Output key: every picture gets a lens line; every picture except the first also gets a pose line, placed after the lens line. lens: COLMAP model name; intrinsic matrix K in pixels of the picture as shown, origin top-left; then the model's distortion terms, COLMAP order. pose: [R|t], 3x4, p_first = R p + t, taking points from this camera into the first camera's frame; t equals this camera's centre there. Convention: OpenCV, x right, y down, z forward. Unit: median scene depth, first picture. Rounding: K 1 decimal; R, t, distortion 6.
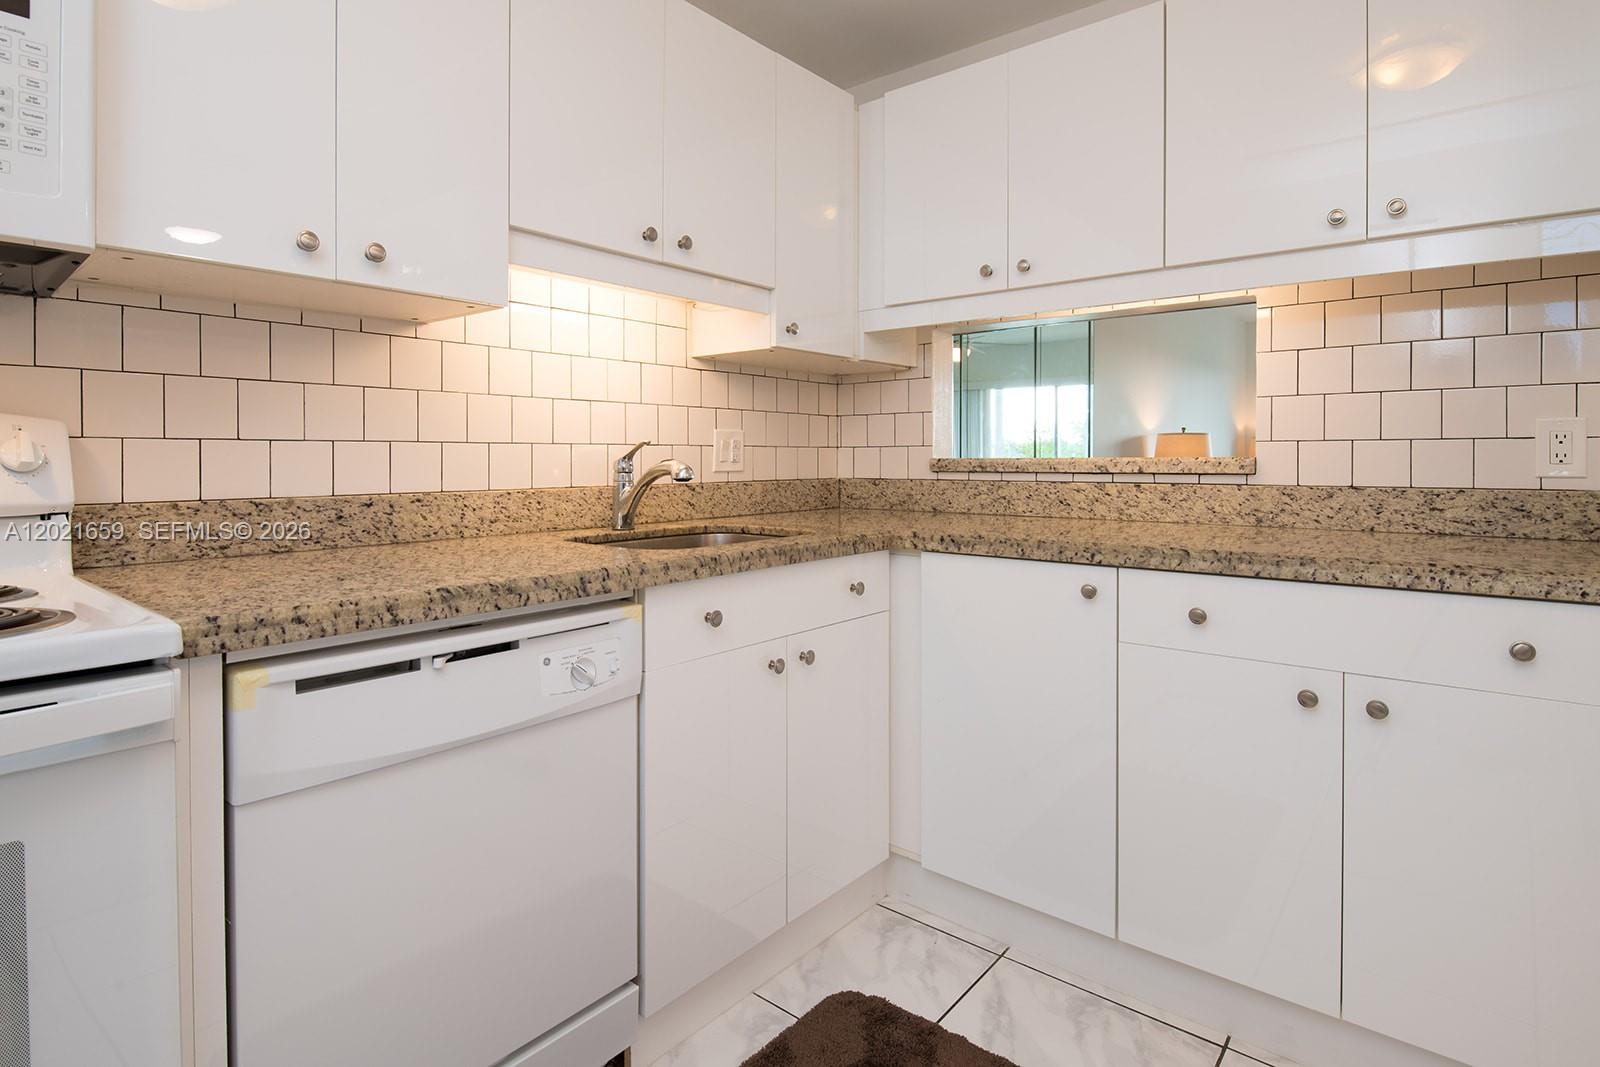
lens RADIAL K [[809.3, 0, 796.2], [0, 809.3, 465.3], [0, 0, 1]] dist [0.002649, -0.011990]
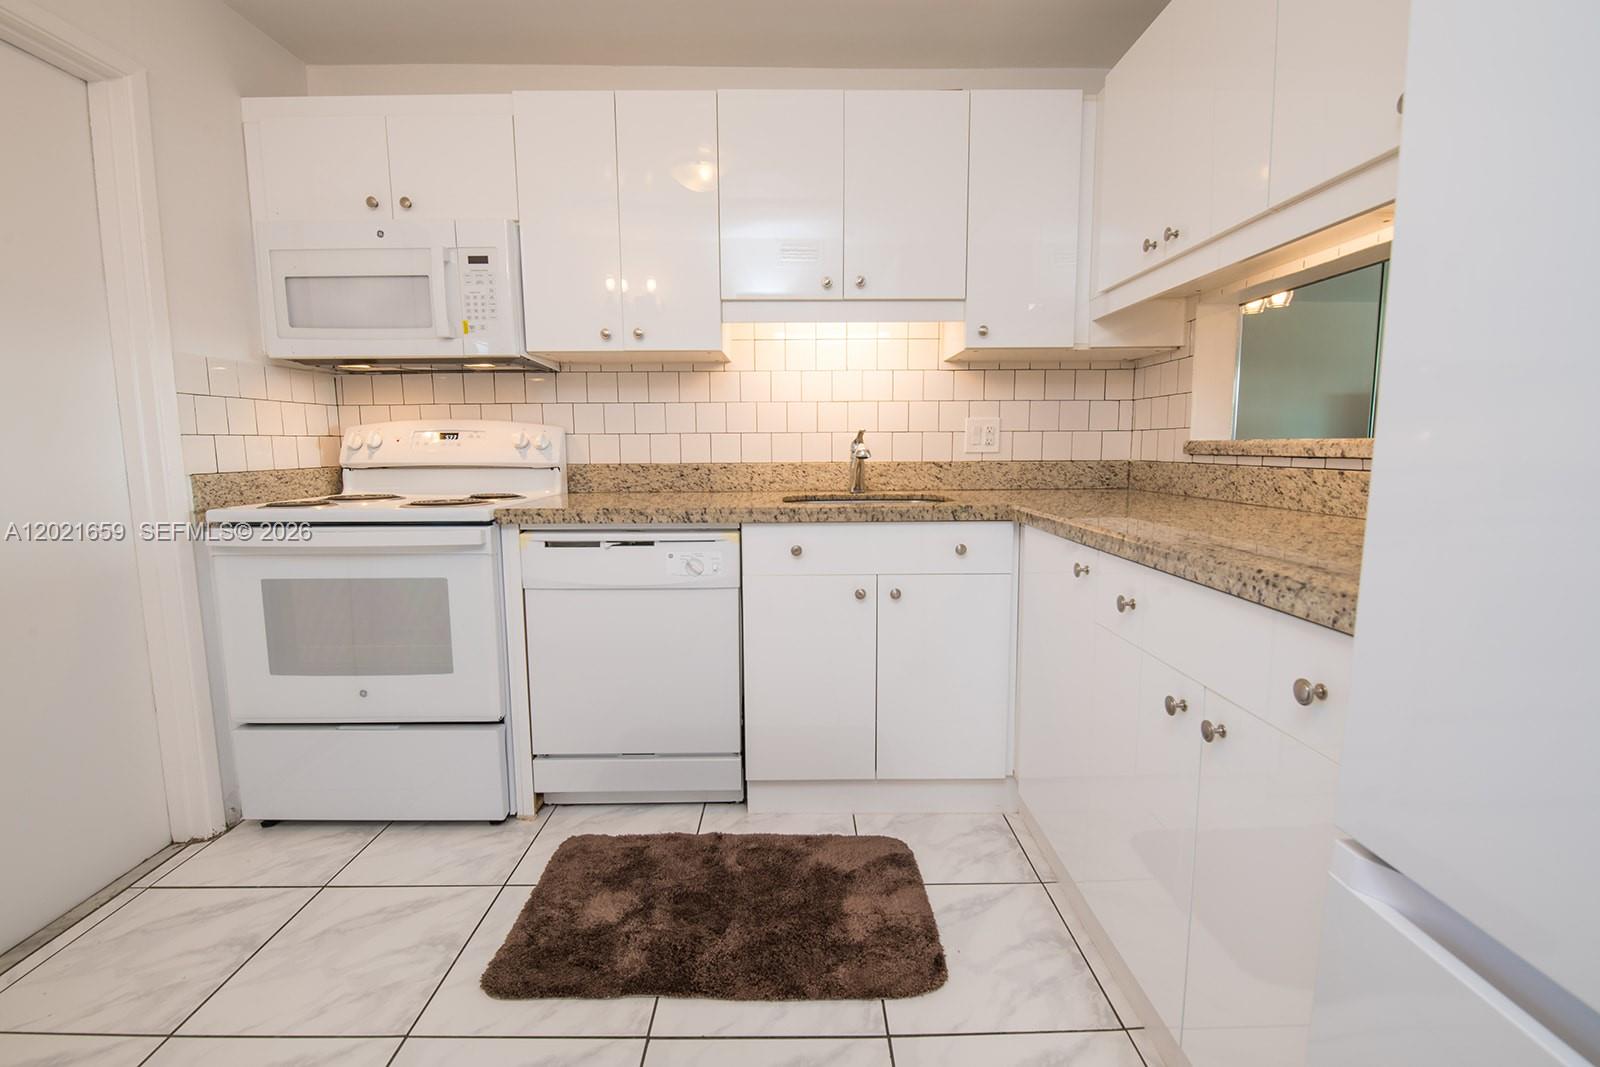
lens RADIAL K [[694.5, 0, 804.2], [0, 694.5, 526.5], [0, 0, 1]] dist [-0.000514, -0.007634]
pose [[0.656185, 0.086130, -0.749668, 0.750219], [-0.001984, 0.993658, 0.112425, 0.001497], [0.754597, -0.072284, 0.652195, 0.155707]]
